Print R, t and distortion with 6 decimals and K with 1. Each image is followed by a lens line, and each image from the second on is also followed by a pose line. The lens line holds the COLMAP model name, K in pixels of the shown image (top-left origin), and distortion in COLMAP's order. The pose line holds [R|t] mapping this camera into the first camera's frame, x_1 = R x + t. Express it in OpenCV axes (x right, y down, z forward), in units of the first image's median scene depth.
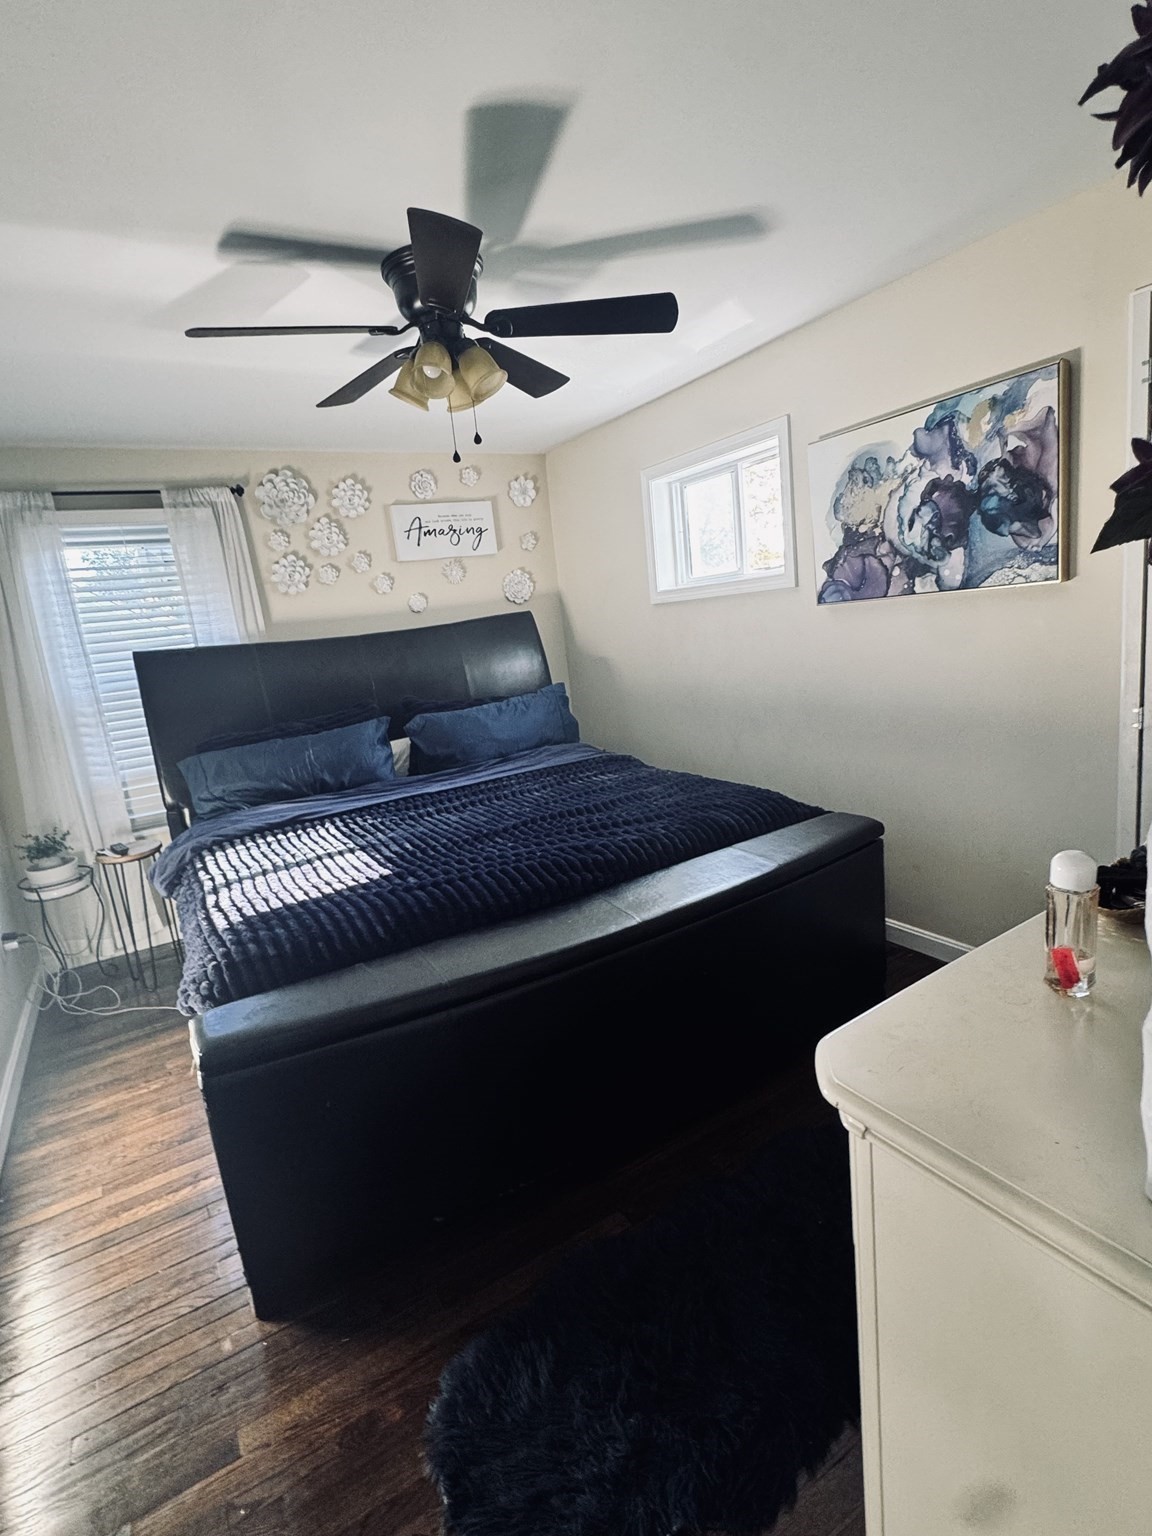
lens RADIAL K [[760.4, 0, 574.7], [0, 760.4, 765.3], [0, 0, 1]] dist [-0.000449, 0.000065]
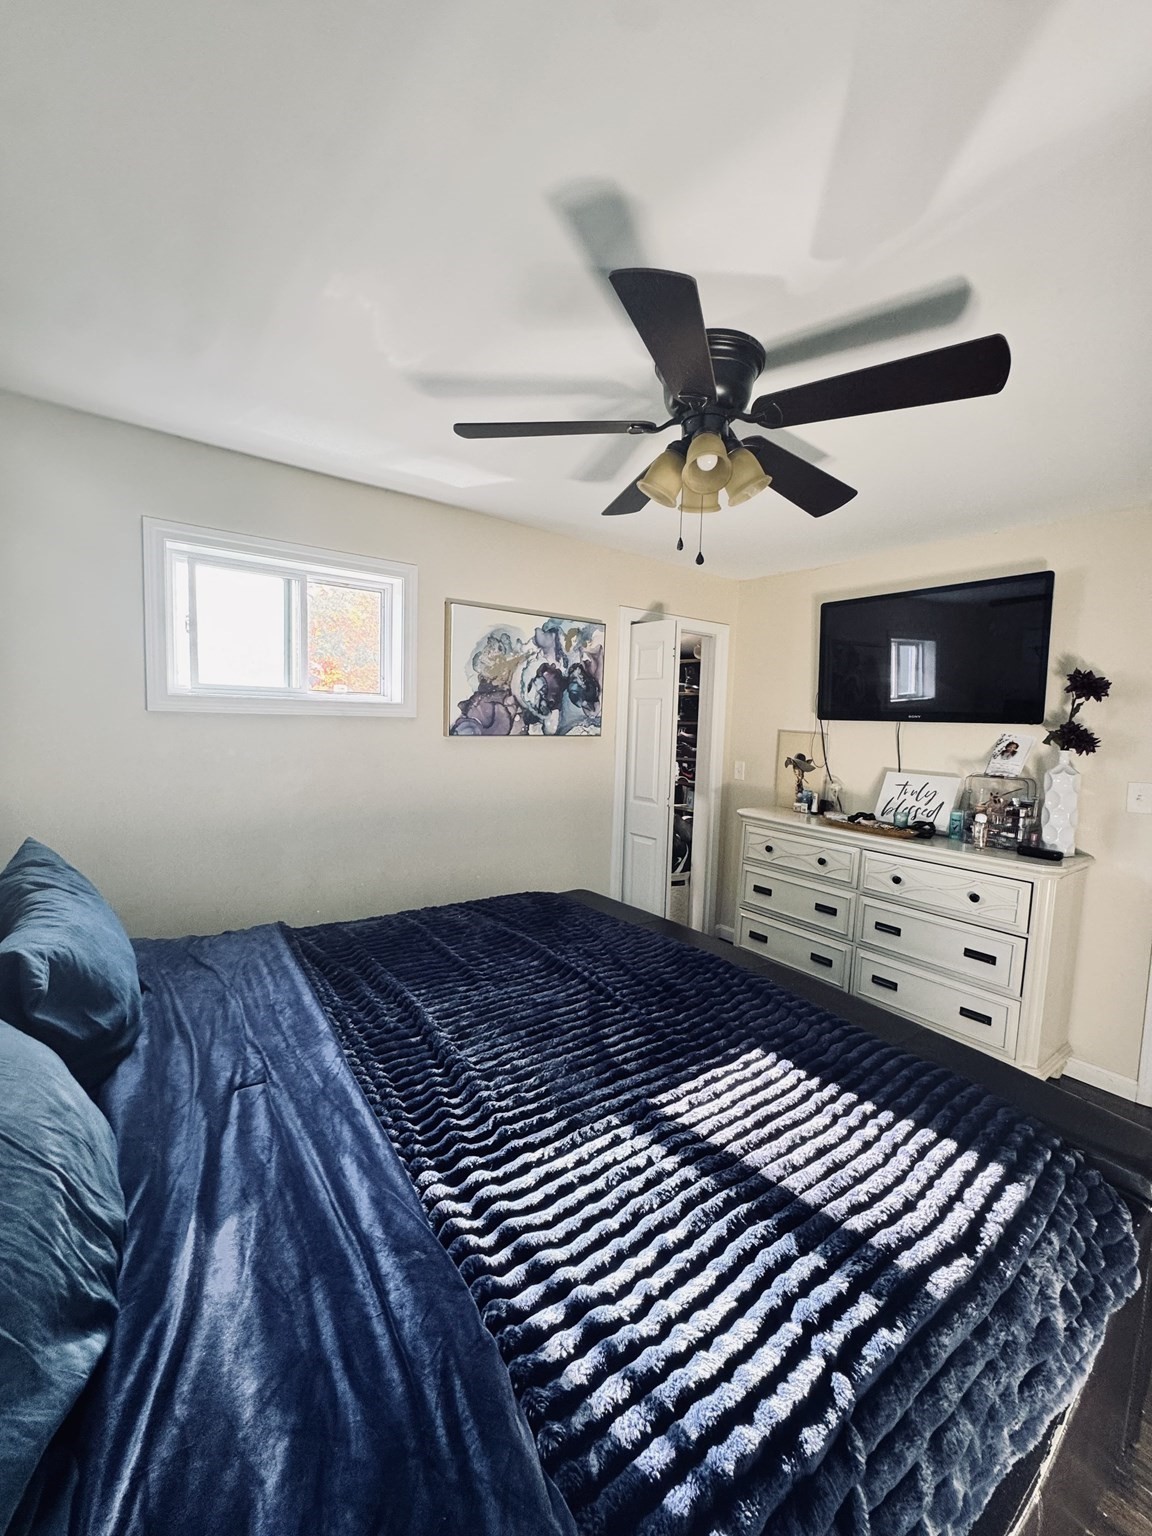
lens RADIAL K [[615.2, 0, 574.6], [0, 615.2, 768.9], [0, 0, 1]] dist [-0.002952, 0.000493]
pose [[-0.107550, 0.017927, 0.994038, -0.763602], [0.167227, 0.985918, 0.000312, -0.156273], [-0.980035, 0.166264, -0.109034, 1.110543]]
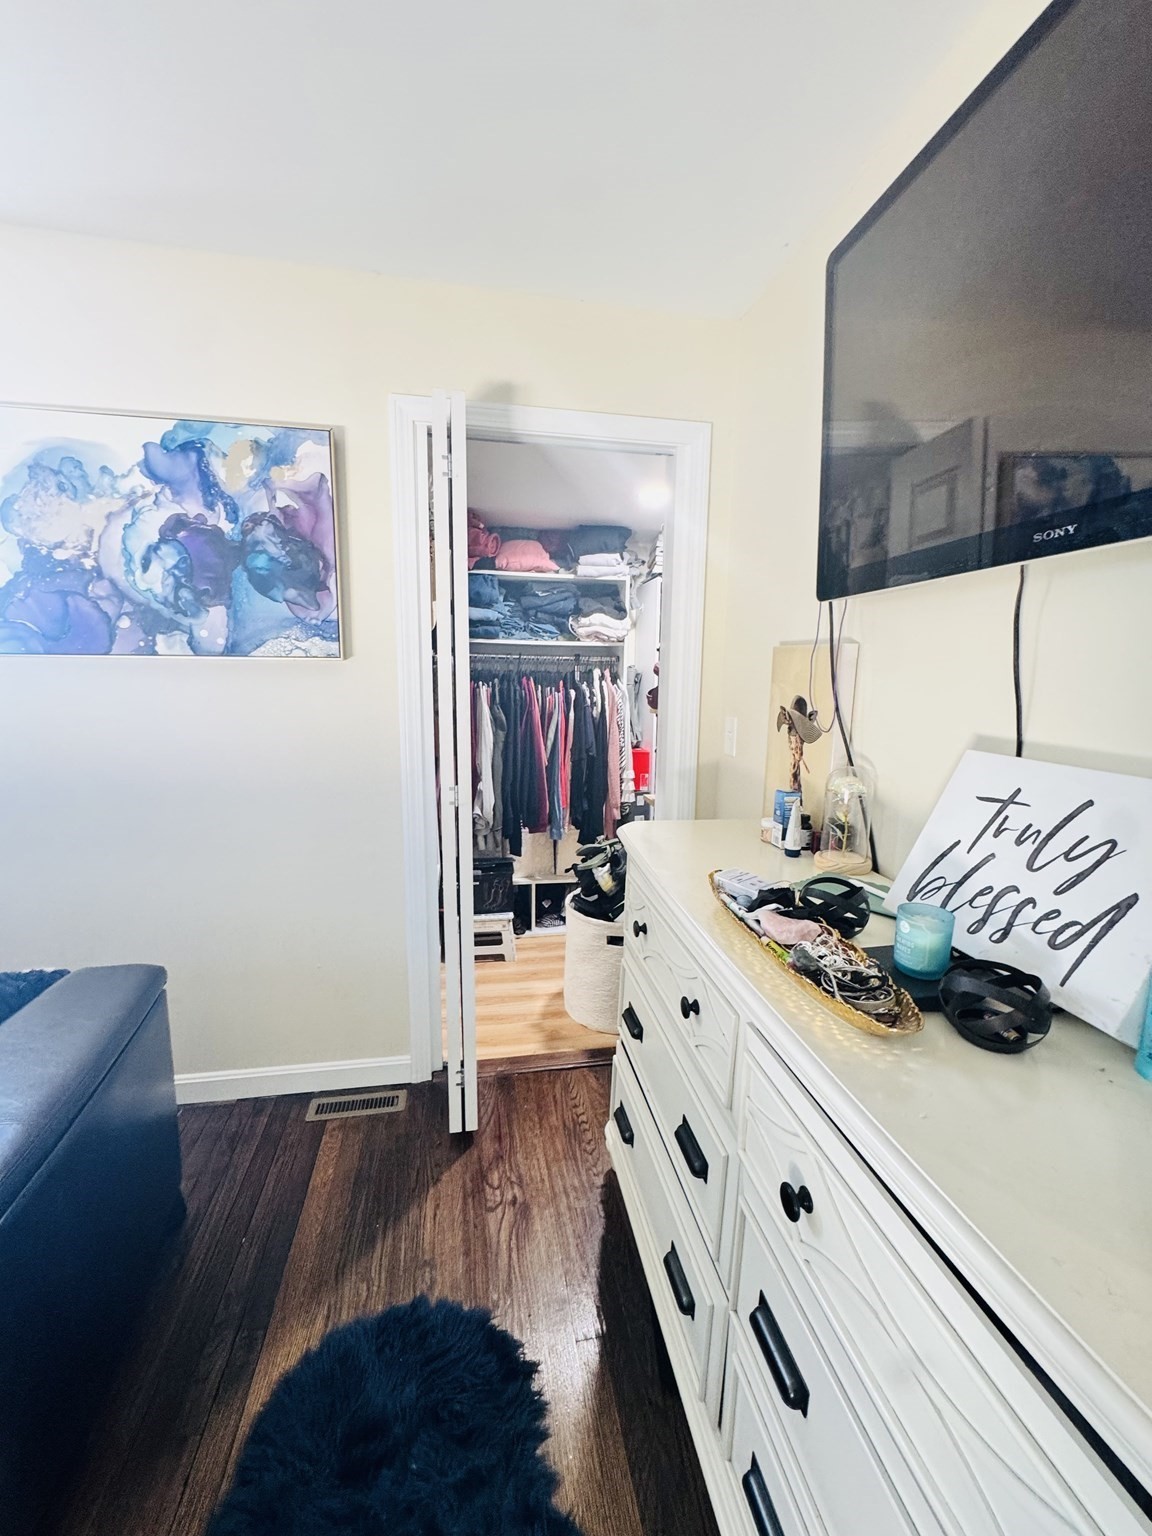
lens RADIAL K [[615.2, 0, 575.3], [0, 615.2, 766.7], [0, 0, 1]] dist [-0.002952, 0.000493]
pose [[0.355917, -0.032468, 0.933953, 0.011389], [0.123548, 0.992259, -0.012587, -0.054700], [-0.926315, 0.119868, 0.357173, 0.416676]]
